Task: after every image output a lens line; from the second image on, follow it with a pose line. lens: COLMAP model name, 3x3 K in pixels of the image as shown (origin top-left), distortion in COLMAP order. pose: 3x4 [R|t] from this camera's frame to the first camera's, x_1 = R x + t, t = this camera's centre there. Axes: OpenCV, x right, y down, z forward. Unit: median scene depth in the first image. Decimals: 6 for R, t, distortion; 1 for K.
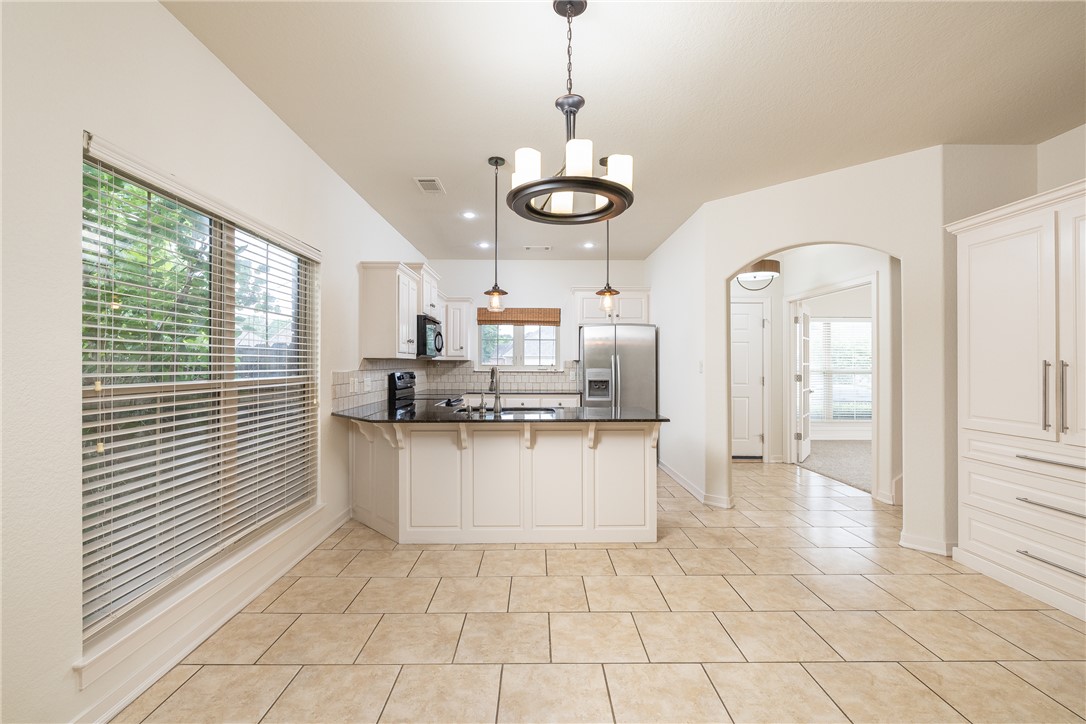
lens RADIAL K [[479.8, 0, 532.8], [0, 479.8, 365.1], [0, 0, 1]] dist [-0.005832, 0.000478]
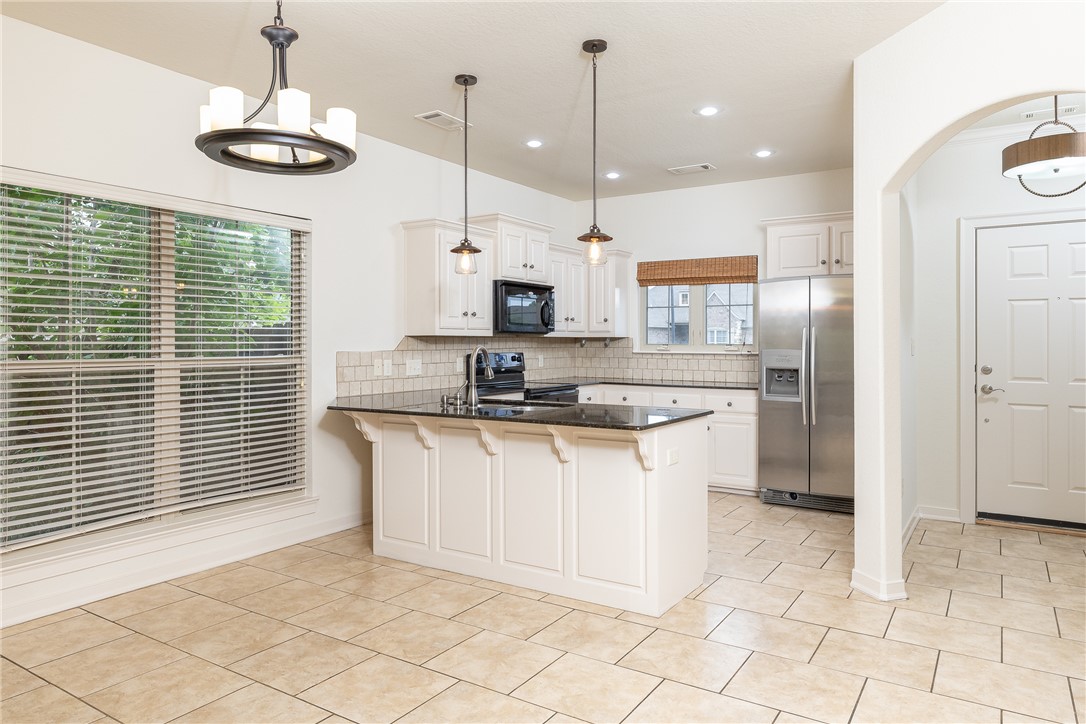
lens RADIAL K [[701.4, 0, 540.2], [0, 701.4, 342.0], [0, 0, 1]] dist [0.002069, -0.000686]
pose [[0.837575, -0.001615, -0.546319, 0.647592], [0.000175, 0.999996, -0.002688, -0.000055], [0.546322, 0.002156, 0.837573, 0.118308]]
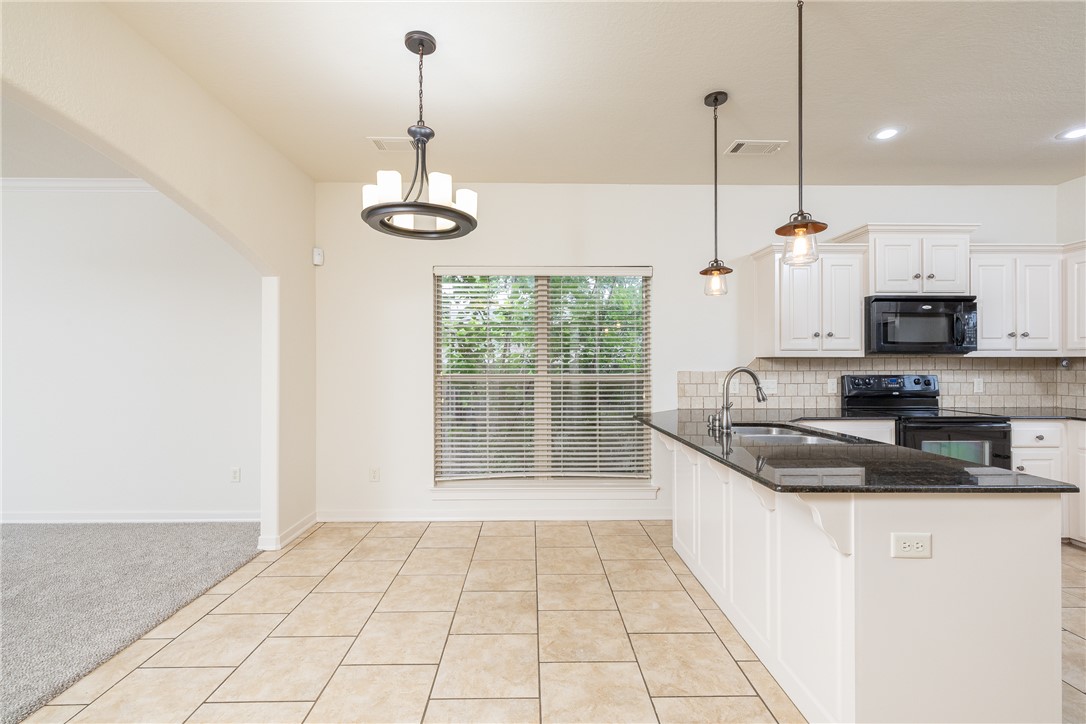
lens RADIAL K [[470.2, 0, 546.3], [0, 470.2, 364.9], [0, 0, 1]] dist [0.001484, 0.000907]
pose [[0.021080, 0.002653, -0.999774, 0.675626], [-0.001525, 0.999995, 0.002621, -0.002575], [0.999777, 0.001469, 0.021084, 0.718566]]
